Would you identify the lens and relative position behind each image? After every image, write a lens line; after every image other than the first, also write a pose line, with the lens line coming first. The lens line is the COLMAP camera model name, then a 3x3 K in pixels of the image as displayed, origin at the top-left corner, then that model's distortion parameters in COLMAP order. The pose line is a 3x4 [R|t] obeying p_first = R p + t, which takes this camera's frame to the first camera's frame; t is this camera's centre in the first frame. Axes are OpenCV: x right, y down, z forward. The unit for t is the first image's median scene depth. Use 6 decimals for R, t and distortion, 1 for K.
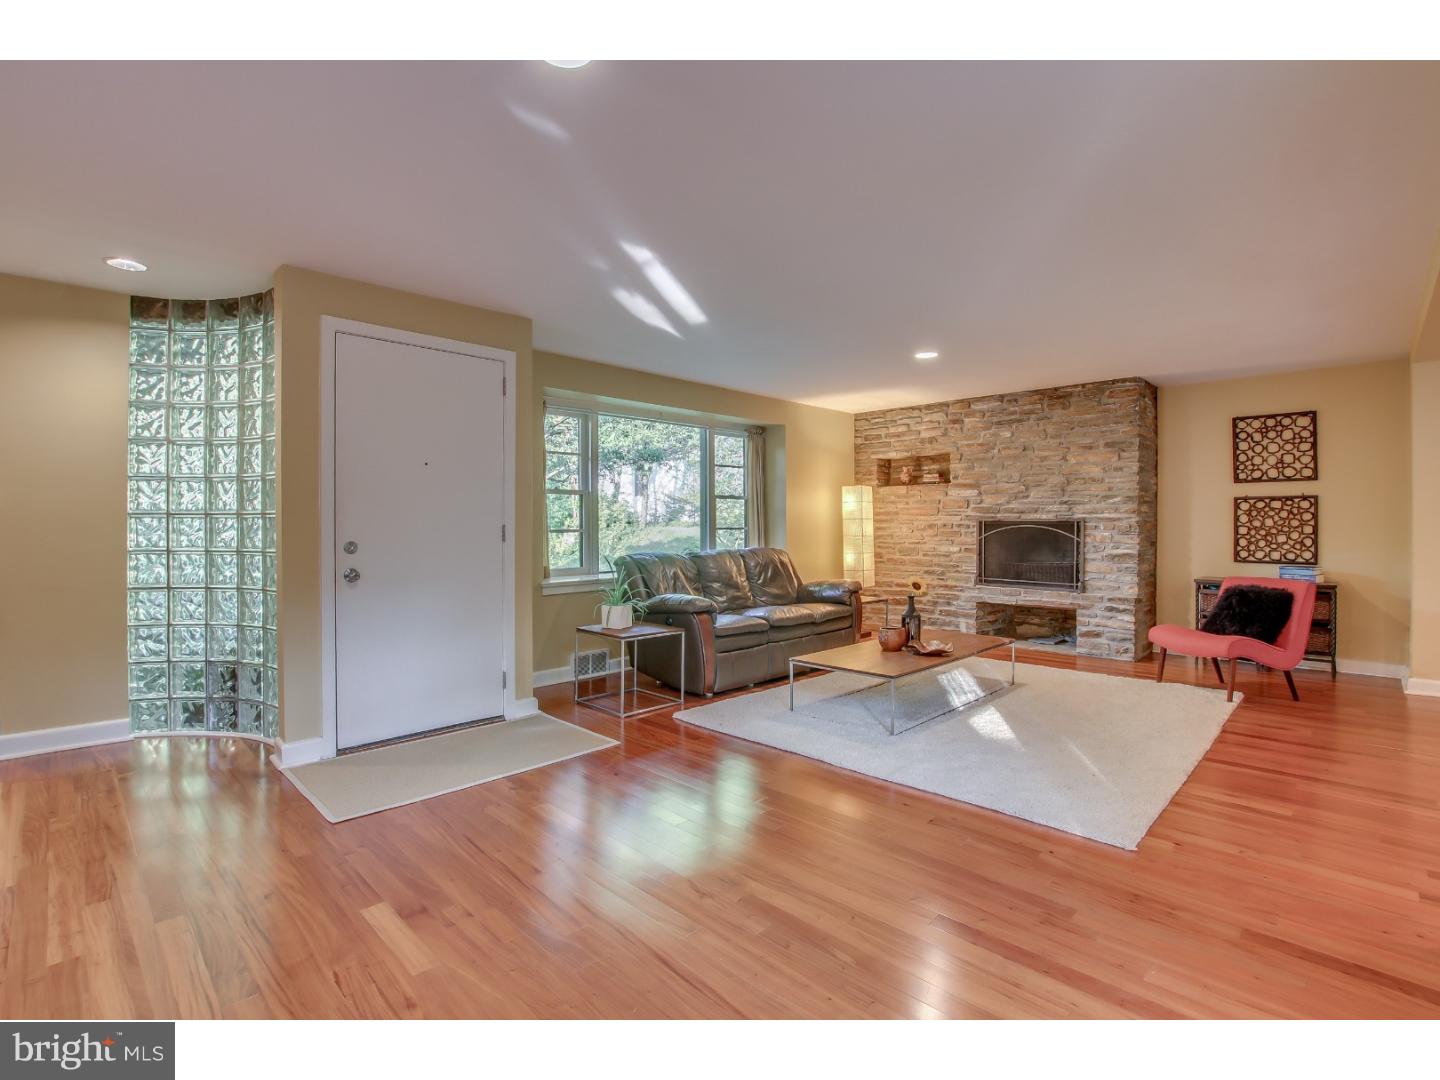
lens RADIAL K [[693.7, 0, 726.5], [0, 693.7, 531.7], [0, 0, 1]] dist [-0.030339, 0.000634]
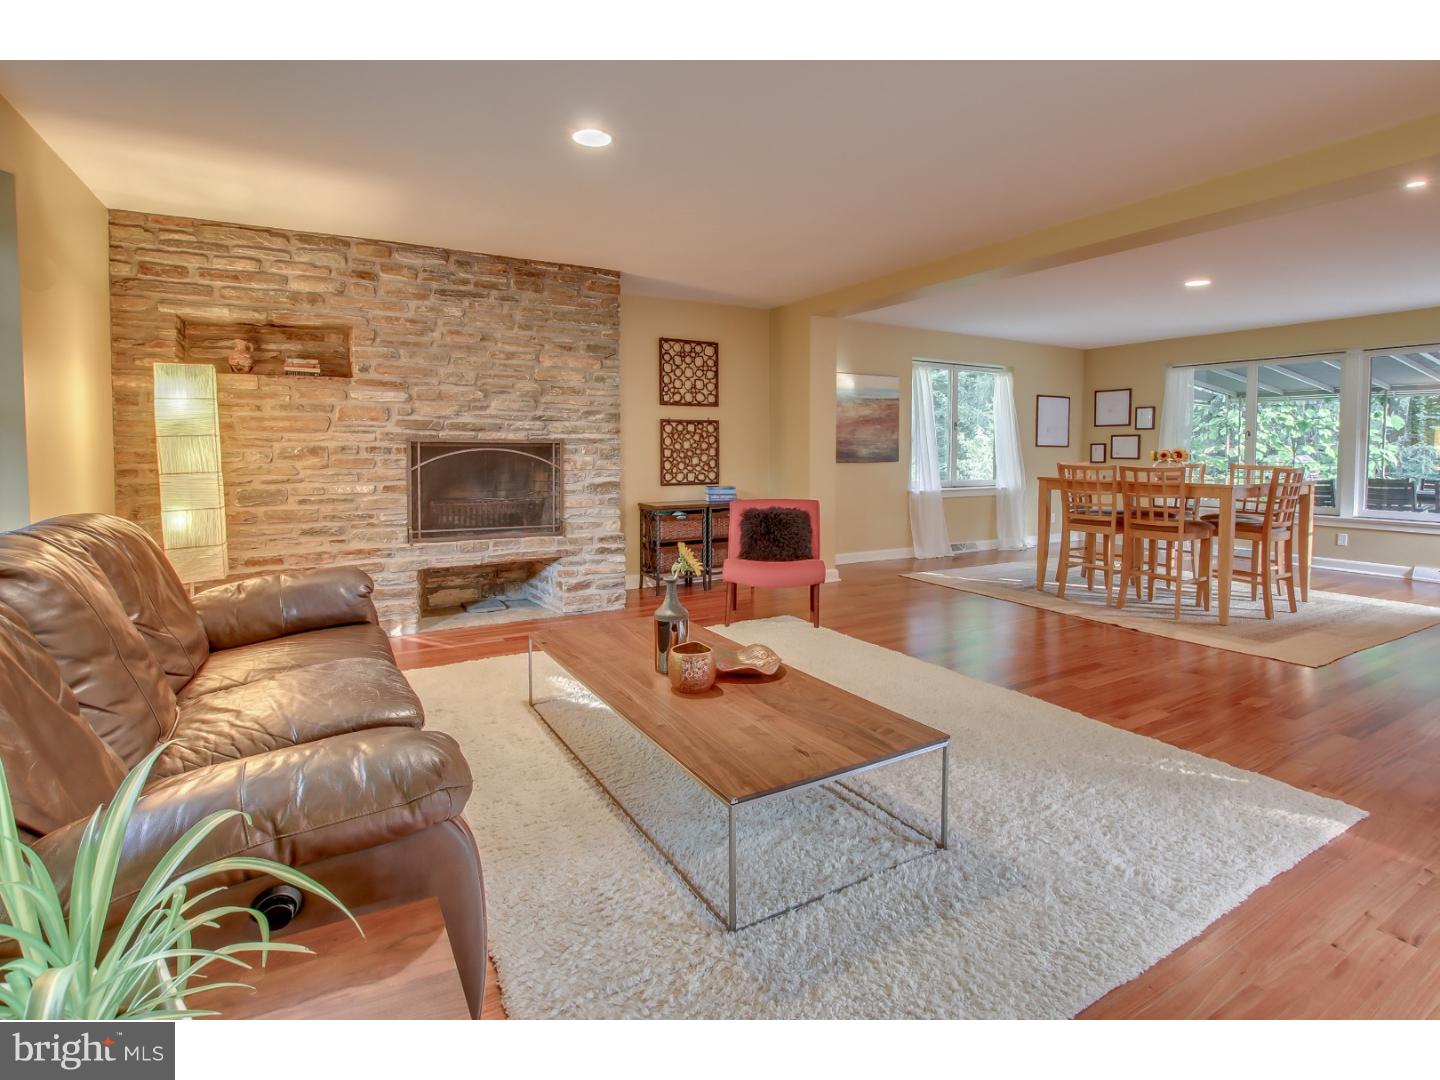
lens RADIAL K [[683.2, 0, 717.2], [0, 683.2, 479.8], [0, 0, 1]] dist [-0.029268, 0.000115]
pose [[0.282364, -0.043946, 0.958300, -0.172438], [0.012179, 0.999034, 0.042225, -0.004077], [-0.959230, -0.000252, 0.282626, 0.626285]]
